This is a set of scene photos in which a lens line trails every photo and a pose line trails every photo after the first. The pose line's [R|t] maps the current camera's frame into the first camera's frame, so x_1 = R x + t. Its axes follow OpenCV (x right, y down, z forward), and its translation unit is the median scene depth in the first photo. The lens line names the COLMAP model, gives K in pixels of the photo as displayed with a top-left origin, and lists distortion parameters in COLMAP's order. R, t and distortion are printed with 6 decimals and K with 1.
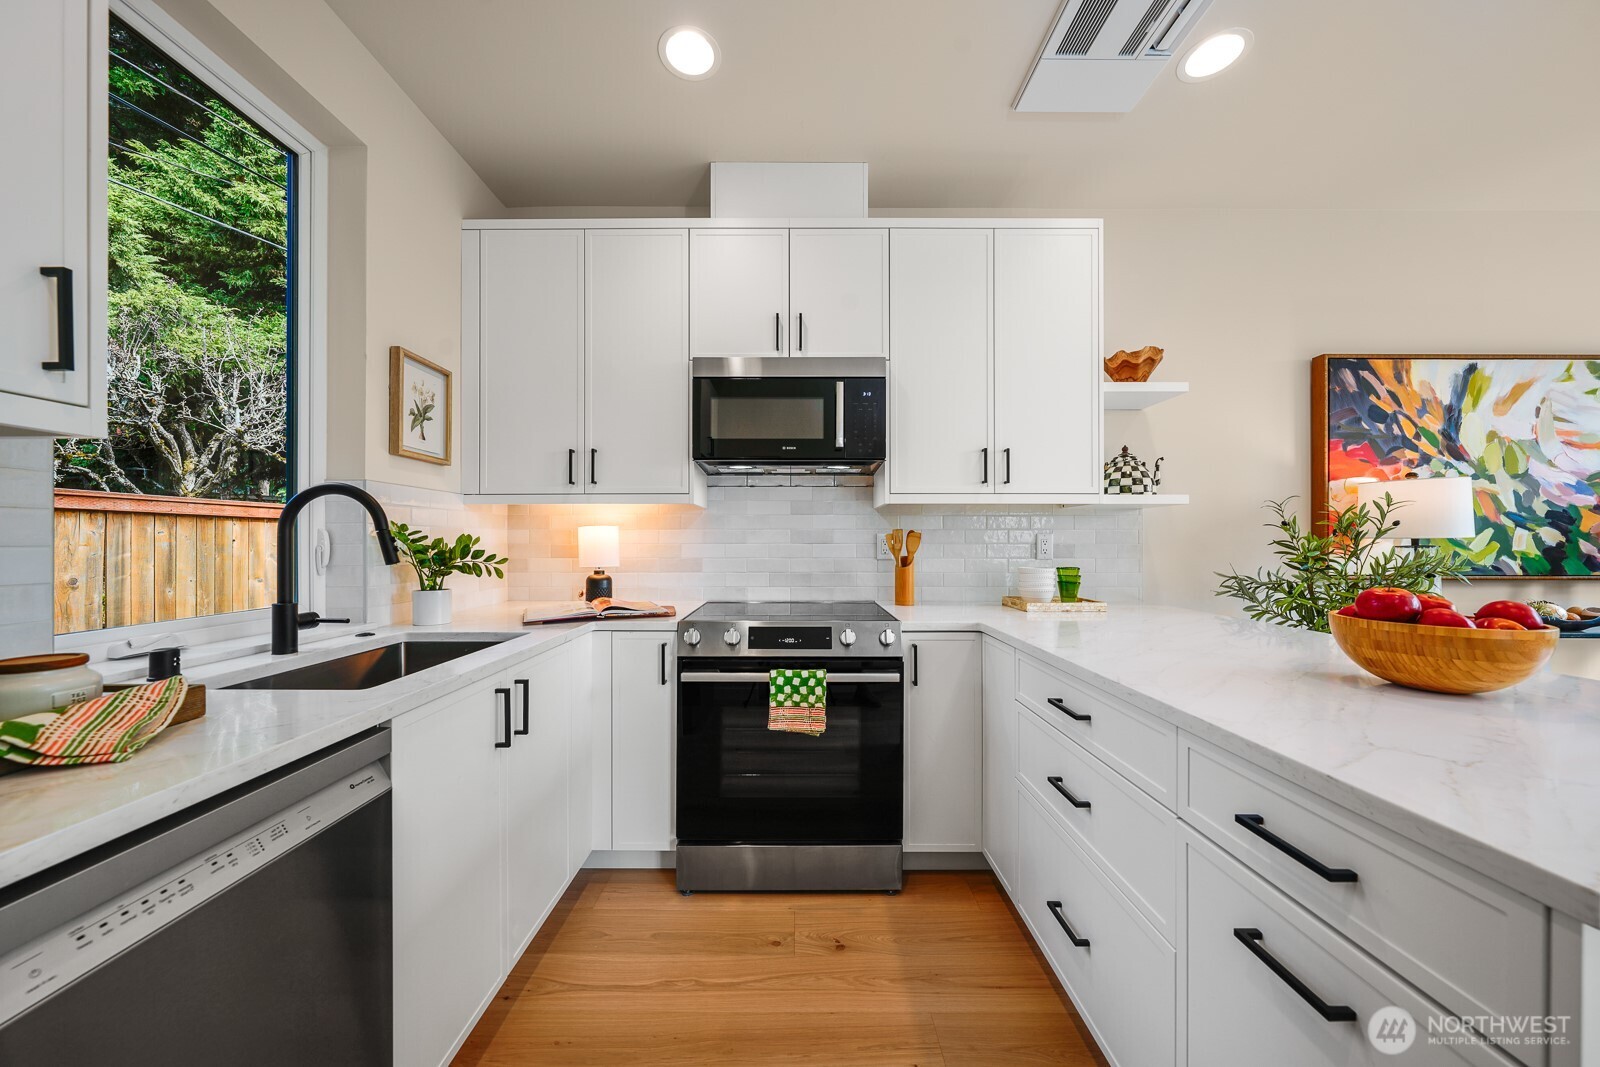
lens RADIAL K [[559.2, 0, 799.9], [0, 559.2, 537.9], [0, 0, 1]] dist [-0.012343, 0.002875]
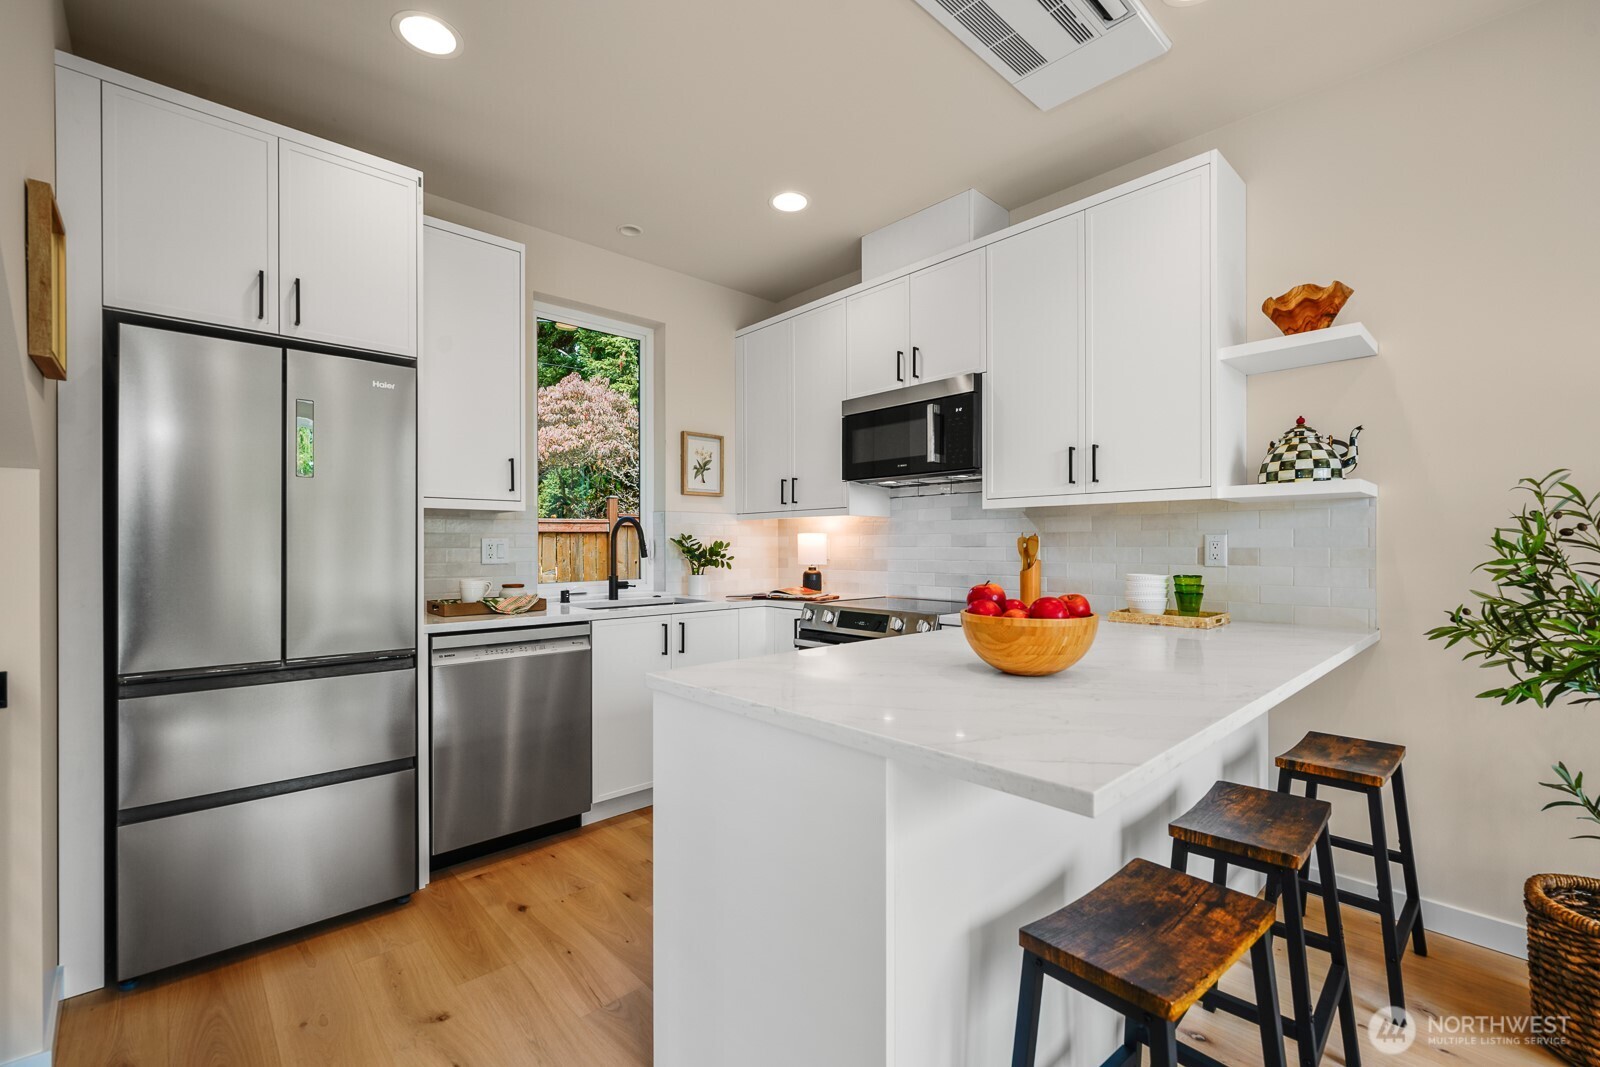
lens RADIAL K [[688.4, 0, 791.9], [0, 688.4, 540.3], [0, 0, 1]] dist [-0.002775, -0.000273]
pose [[0.672170, -0.007139, -0.740363, 0.779411], [0.005664, 0.999974, -0.004500, 0.001407], [0.740376, -0.001168, 0.672192, -0.126045]]
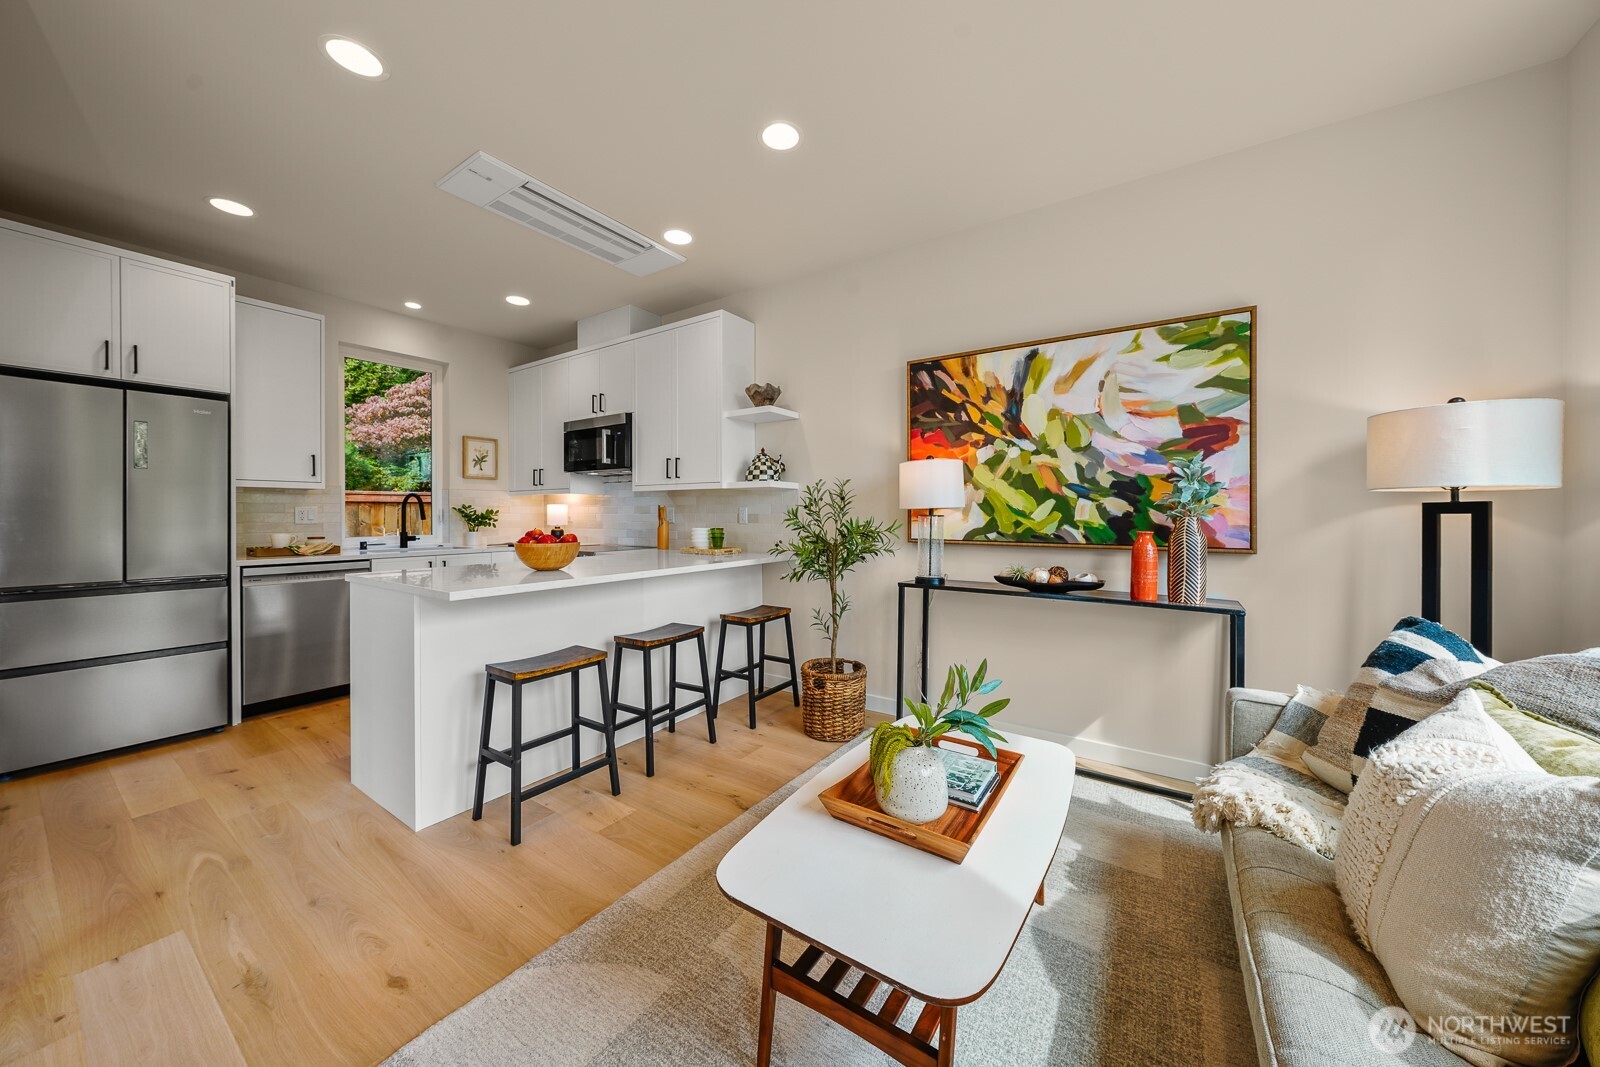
lens RADIAL K [[554.4, 0, 800.7], [0, 554.4, 513.9], [0, 0, 1]] dist [-0.006096, 0.000230]
pose [[0.827812, 0.000231, -0.561005, 1.451380], [0.002167, 0.999991, 0.003609, 0.006131], [0.561001, -0.004203, 0.827805, -0.170813]]
